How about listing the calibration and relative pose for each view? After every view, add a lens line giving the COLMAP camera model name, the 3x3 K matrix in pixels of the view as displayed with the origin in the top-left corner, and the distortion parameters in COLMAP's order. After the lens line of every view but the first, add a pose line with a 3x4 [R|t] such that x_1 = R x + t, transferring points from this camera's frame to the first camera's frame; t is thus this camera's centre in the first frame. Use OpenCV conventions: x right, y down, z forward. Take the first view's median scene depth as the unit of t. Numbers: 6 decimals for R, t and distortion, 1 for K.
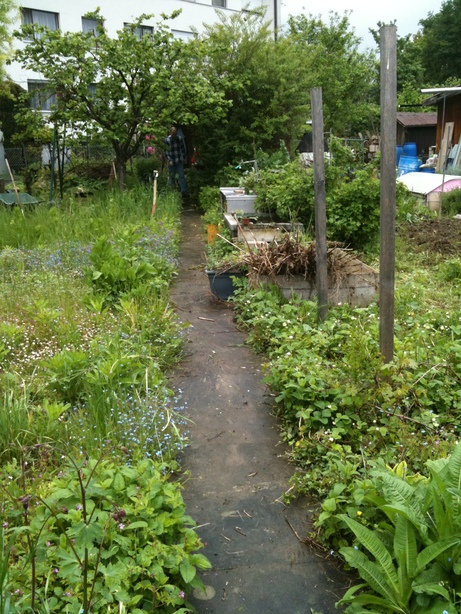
lens RADIAL K [[507.3, 0, 229.7], [0, 507.3, 314.1], [0, 0, 1]] dist [0.101664, -0.126046]
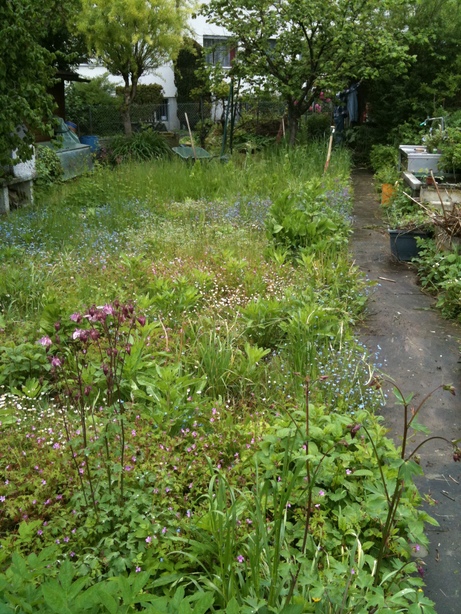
lens RADIAL K [[498.5, 0, 230.5], [0, 498.5, 307.0], [0, 0, 1]] dist [0.107714, -0.158320]
pose [[0.986600, 0.077060, -0.143811, -0.172777], [-0.071631, 0.996523, 0.042564, 0.036911], [0.146591, -0.031692, 0.988689, 0.005357]]
